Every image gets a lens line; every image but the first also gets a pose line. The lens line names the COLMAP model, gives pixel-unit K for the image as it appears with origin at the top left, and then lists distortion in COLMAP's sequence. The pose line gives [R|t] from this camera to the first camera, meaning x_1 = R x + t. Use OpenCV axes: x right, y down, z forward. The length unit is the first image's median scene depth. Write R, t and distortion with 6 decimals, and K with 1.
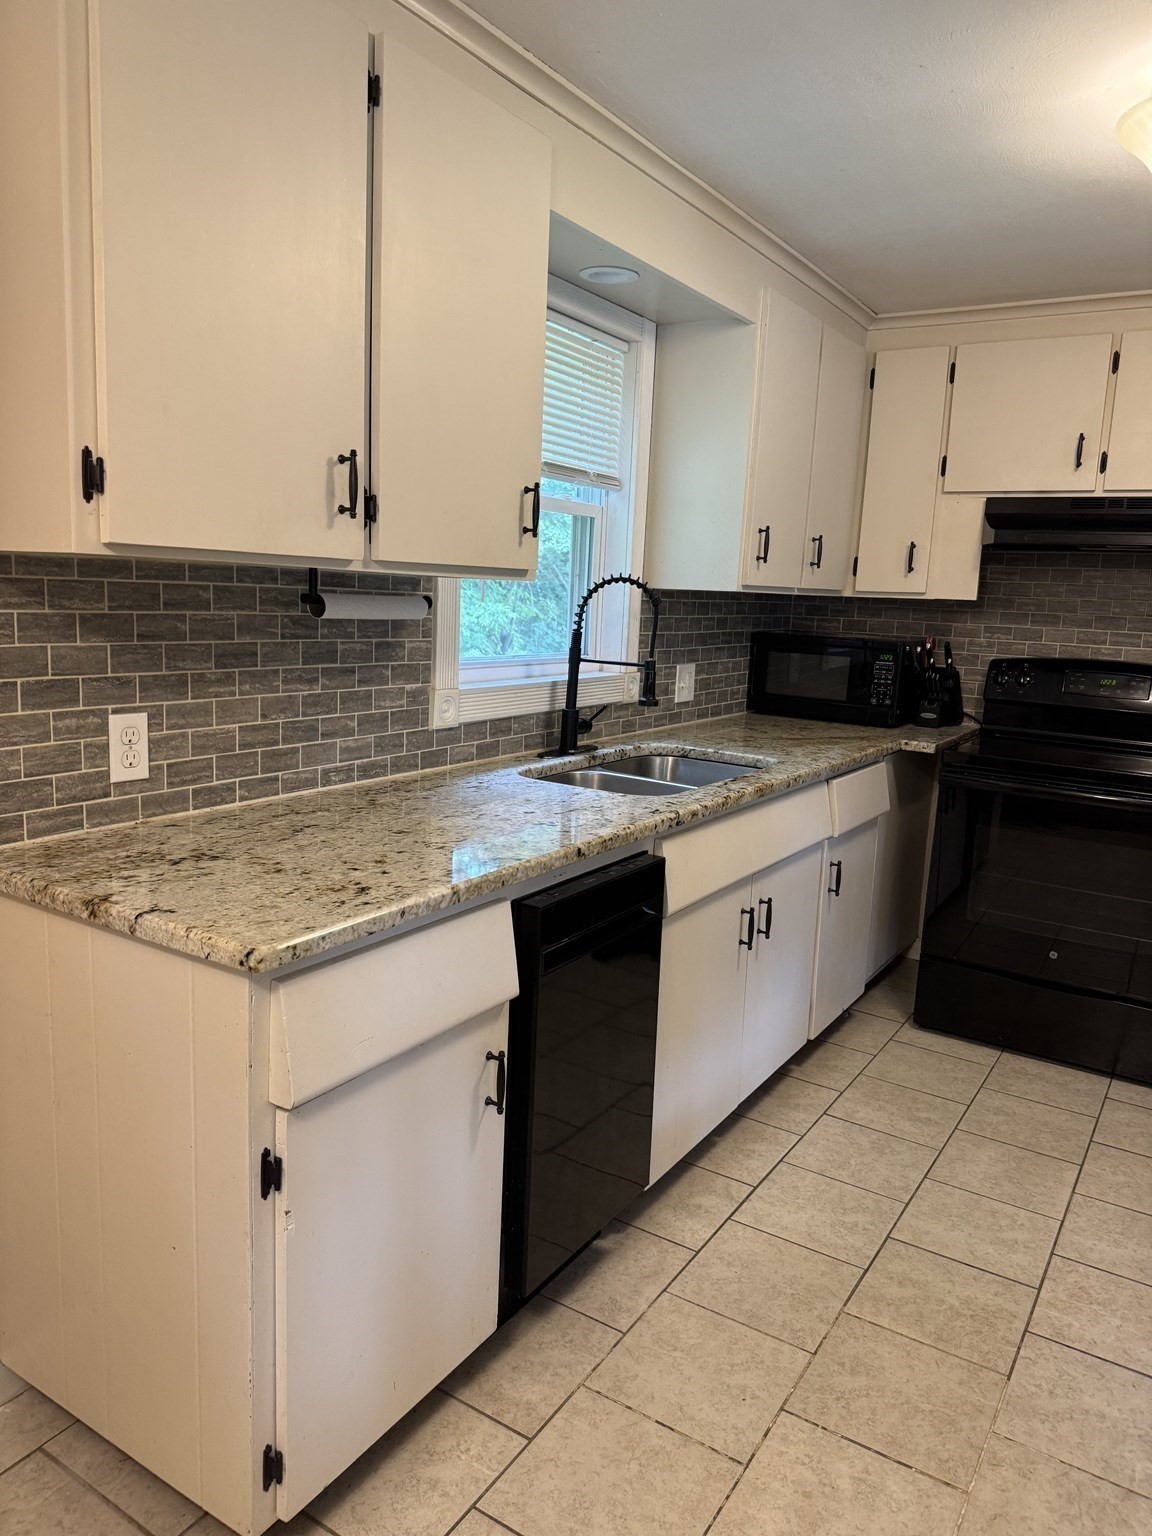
lens RADIAL K [[1084.4, 0, 576.0], [0, 1084.4, 768.0], [0, 0, 1]] dist [0.194645, -0.404235]
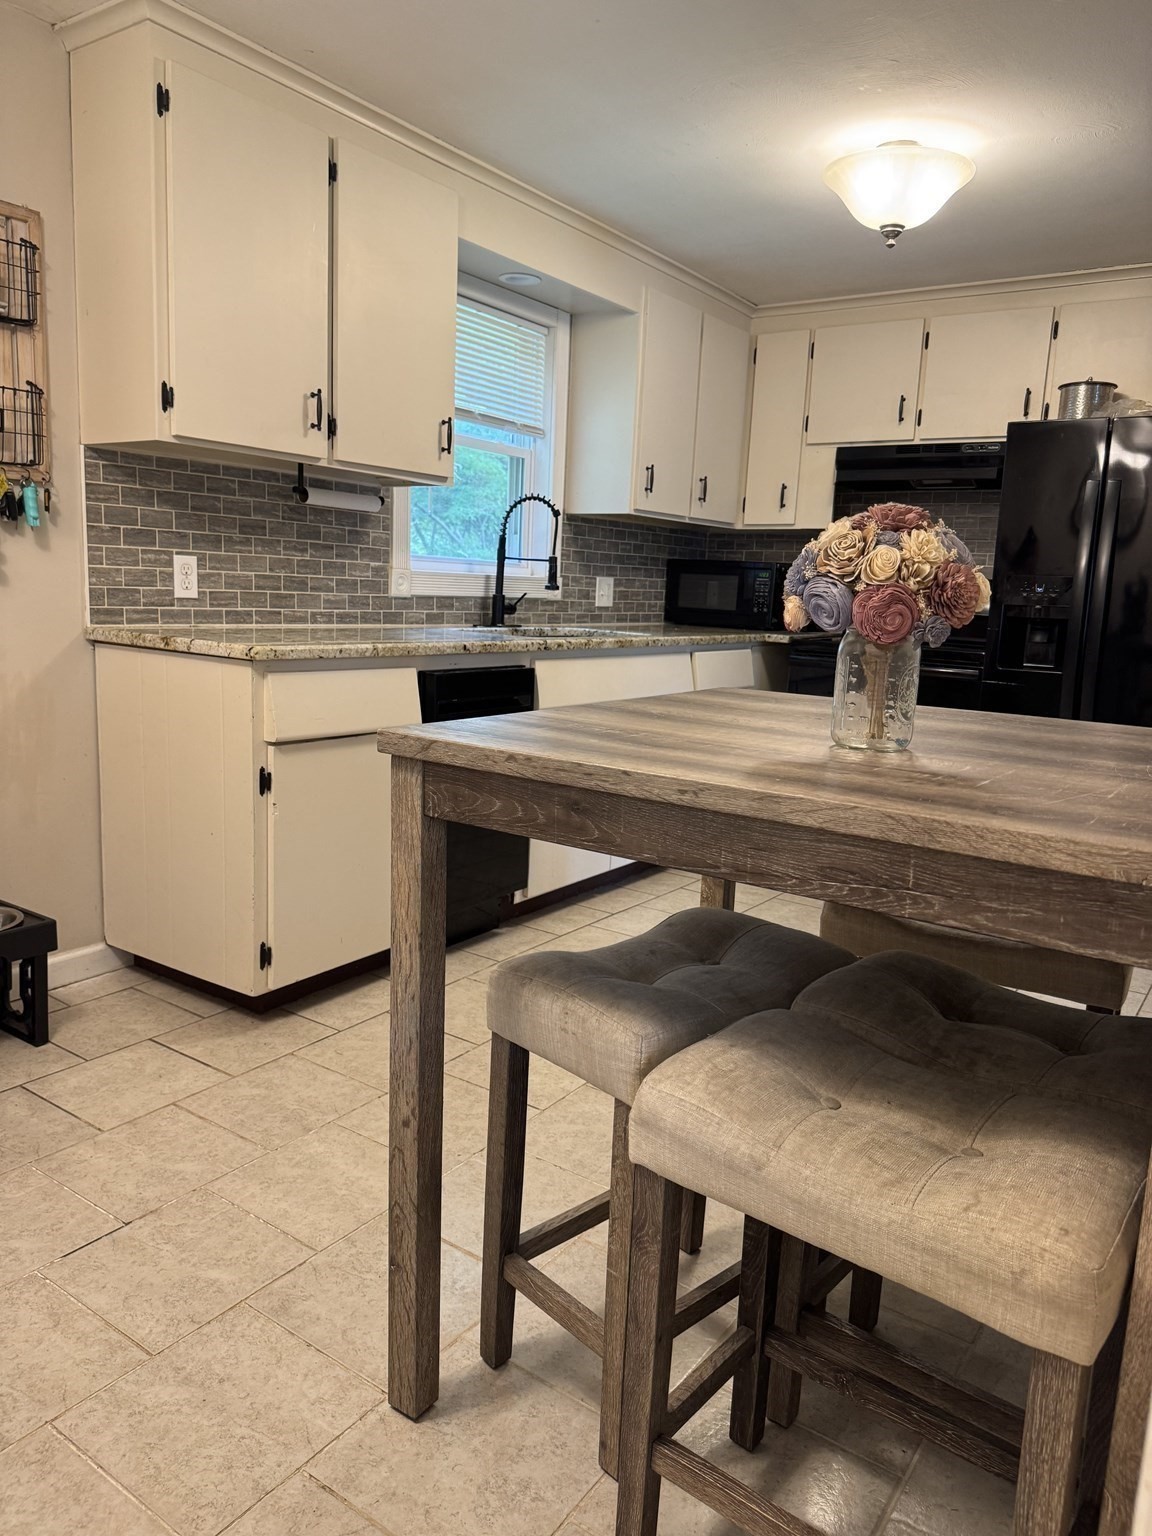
lens RADIAL K [[1084.4, 0, 576.0], [0, 1084.4, 768.0], [0, 0, 1]] dist [0.194645, -0.404235]
pose [[0.999179, 0.006863, -0.039920, 0.192855], [-0.006741, 0.999972, 0.003204, 0.207558], [0.039941, -0.002933, 0.999198, -0.492349]]
